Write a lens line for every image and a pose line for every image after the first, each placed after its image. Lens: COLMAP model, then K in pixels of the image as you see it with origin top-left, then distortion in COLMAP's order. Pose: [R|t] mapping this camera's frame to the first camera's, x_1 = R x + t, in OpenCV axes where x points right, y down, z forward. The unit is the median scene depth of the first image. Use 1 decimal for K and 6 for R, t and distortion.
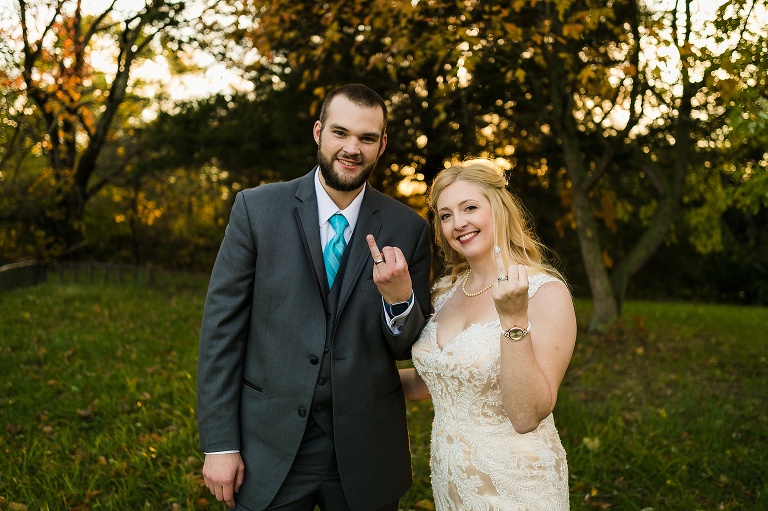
lens RADIAL K [[754.2, 0, 384.0], [0, 754.2, 255.5], [0, 0, 1]] dist [0.001695, 0.003443]
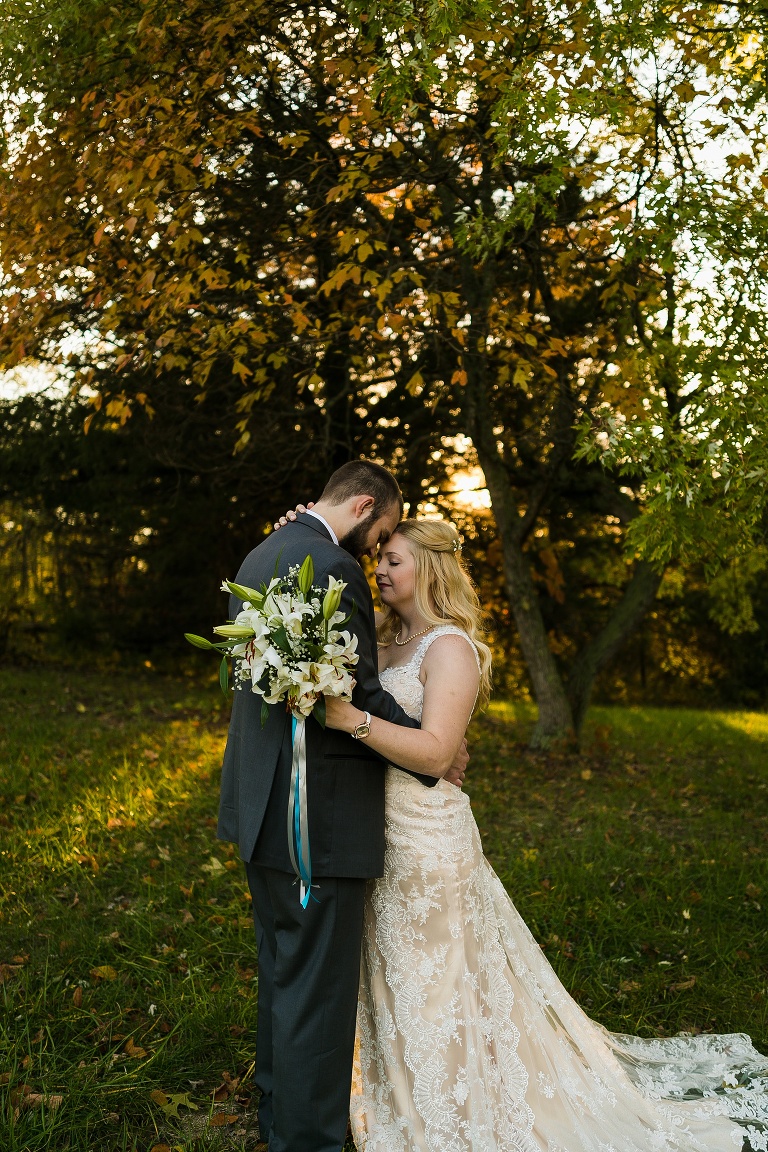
lens RADIAL K [[1164.8, 0, 384.0], [0, 1164.8, 576.0], [0, 0, 1]] dist [-0.000394, -0.003032]
pose [[0.999561, 0.001292, 0.029585, 0.107614], [0.000372, 0.998419, -0.056200, 0.004411], [-0.029611, 0.056187, 0.997981, -0.055817]]
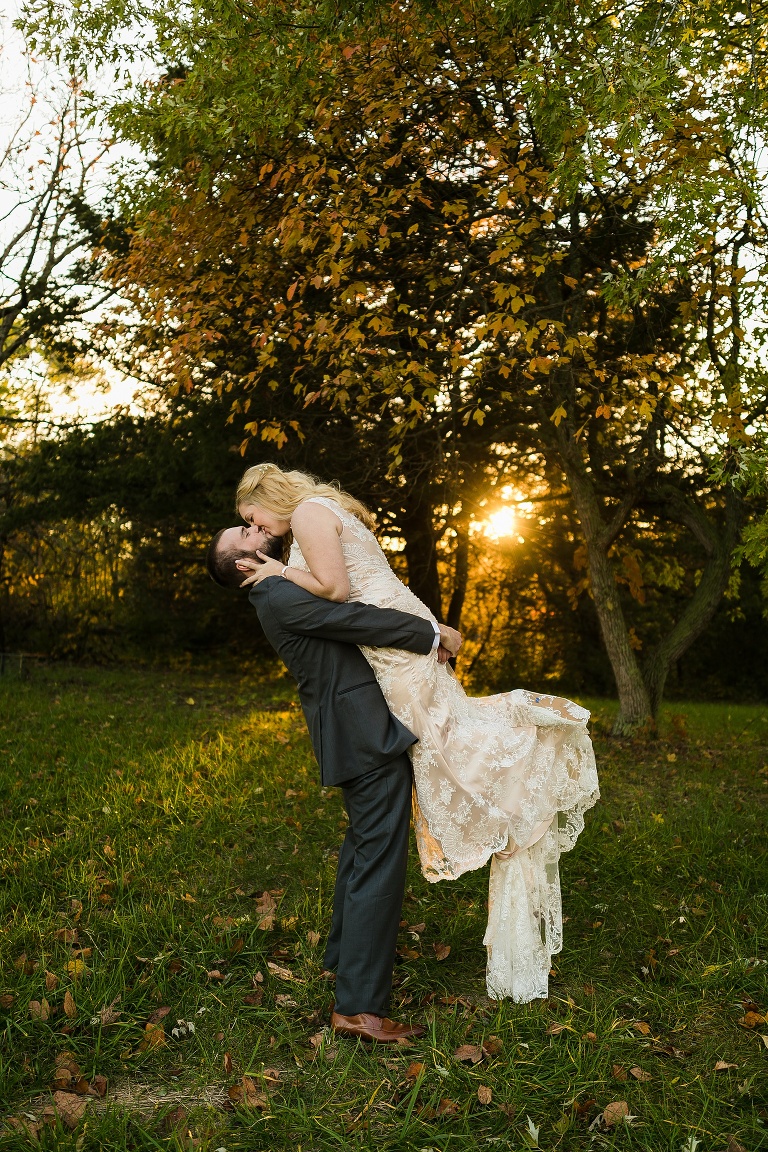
lens RADIAL K [[1140.9, 0, 384.0], [0, 1140.9, 576.0], [0, 0, 1]] dist [0.002216, 0.010492]
pose [[0.999896, -0.001838, 0.014336, 0.026974], [0.002692, 0.998208, -0.059776, 0.009362], [-0.014200, 0.059809, 0.998109, -0.142602]]
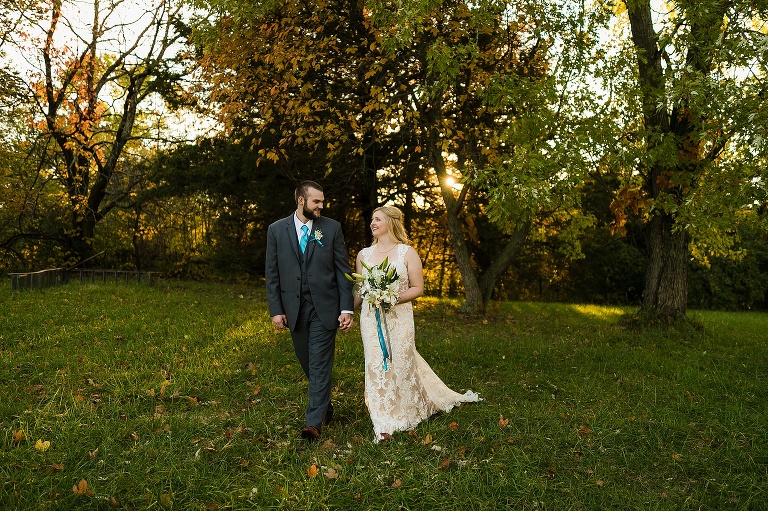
lens RADIAL K [[735.1, 0, 384.0], [0, 735.1, 255.5], [0, 0, 1]] dist [-0.005273, -0.001617]
pose [[0.999931, -0.001323, 0.011630, 0.109018], [0.001616, 0.999681, -0.025219, 0.027914], [-0.011593, 0.025236, 0.999614, -0.383323]]
